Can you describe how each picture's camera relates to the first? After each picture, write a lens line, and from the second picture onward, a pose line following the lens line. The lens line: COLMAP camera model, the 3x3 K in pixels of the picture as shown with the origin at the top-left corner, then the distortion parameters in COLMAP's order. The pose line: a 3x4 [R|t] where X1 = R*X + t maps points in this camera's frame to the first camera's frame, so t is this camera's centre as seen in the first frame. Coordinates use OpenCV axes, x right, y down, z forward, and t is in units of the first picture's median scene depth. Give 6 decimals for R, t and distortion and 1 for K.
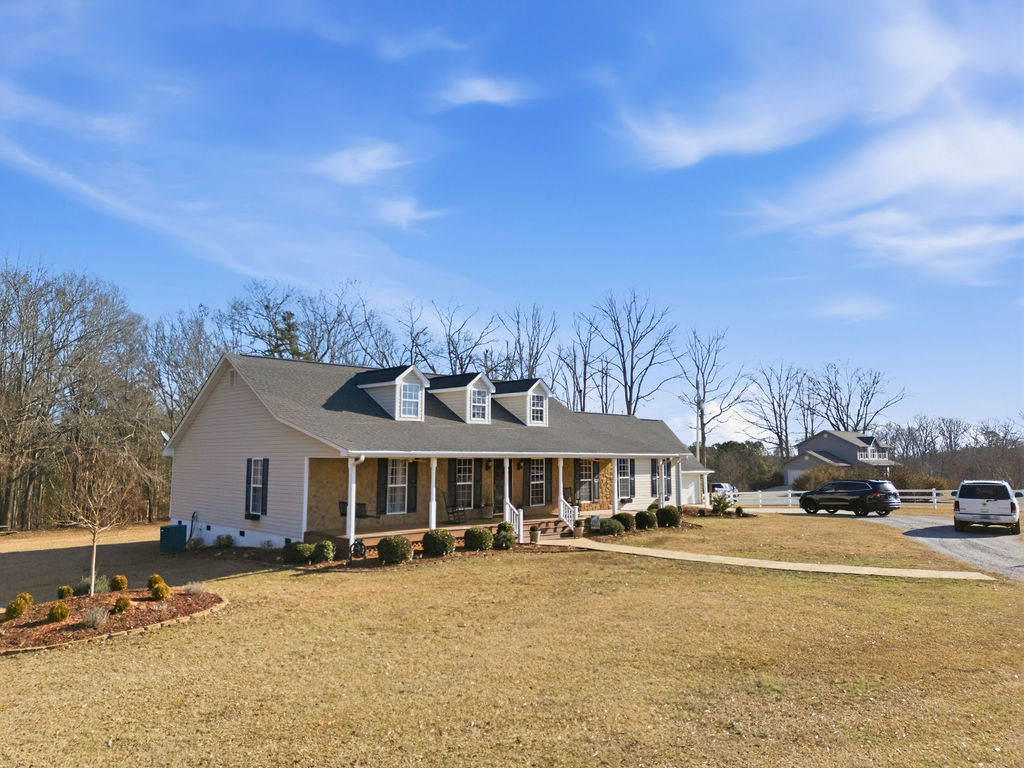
lens RADIAL K [[746.6, 0, 515.0], [0, 746.6, 385.2], [0, 0, 1]] dist [0.097785, -0.096794]
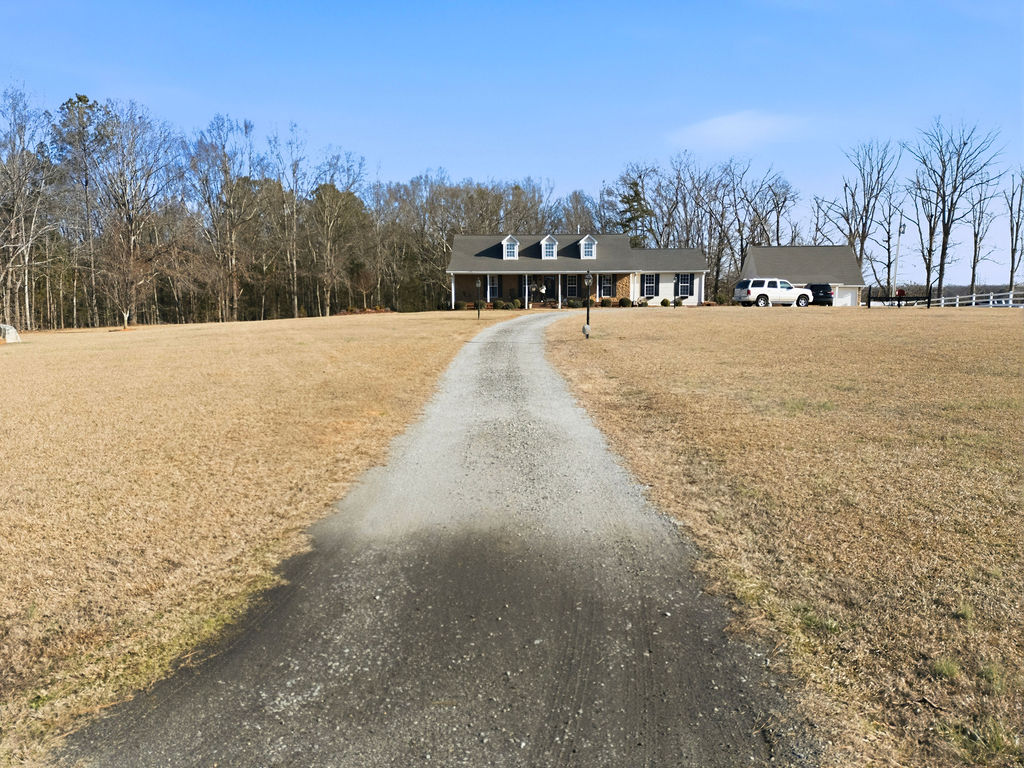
lens RADIAL K [[746.6, 0, 515.0], [0, 746.6, 385.2], [0, 0, 1]] dist [0.097785, -0.096794]
pose [[0.722961, 0.075895, -0.686708, 1.372954], [0.072720, 0.980068, 0.184875, 0.000930], [0.687051, -0.183595, 0.703032, -0.646298]]
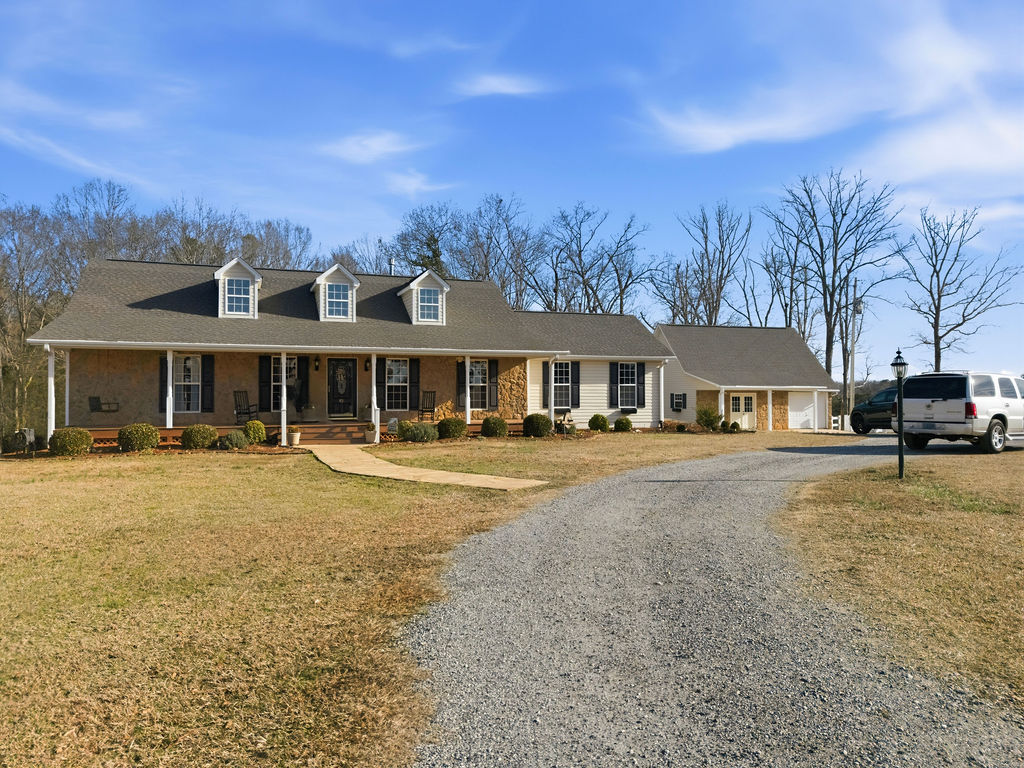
lens RADIAL K [[746.6, 0, 515.0], [0, 746.6, 385.2], [0, 0, 1]] dist [0.097785, -0.096794]
pose [[0.913504, -0.007753, -0.406756, 0.511992], [0.042140, 0.996244, 0.075649, 0.067685], [0.404642, -0.086247, 0.910399, 0.245258]]
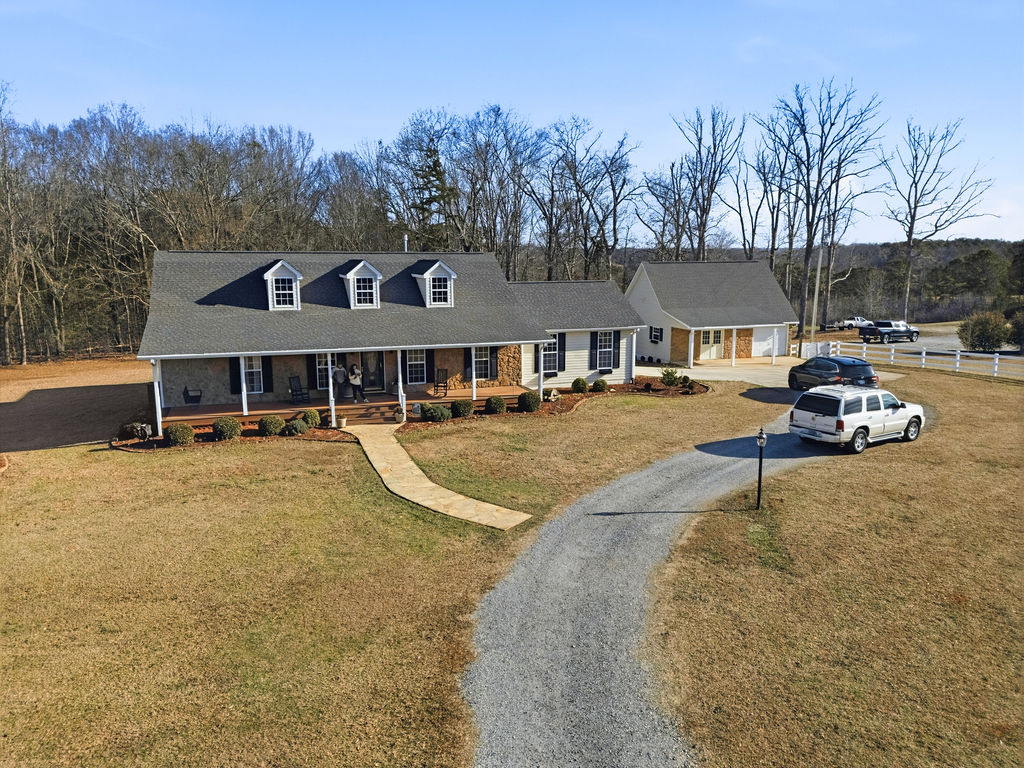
lens RADIAL K [[746.6, 0, 515.0], [0, 746.6, 385.2], [0, 0, 1]] dist [0.097785, -0.096794]
pose [[0.914175, 0.067176, -0.399715, 0.594990], [0.042602, 0.964783, 0.259575, -0.116029], [0.403075, -0.254325, 0.879118, 0.085673]]
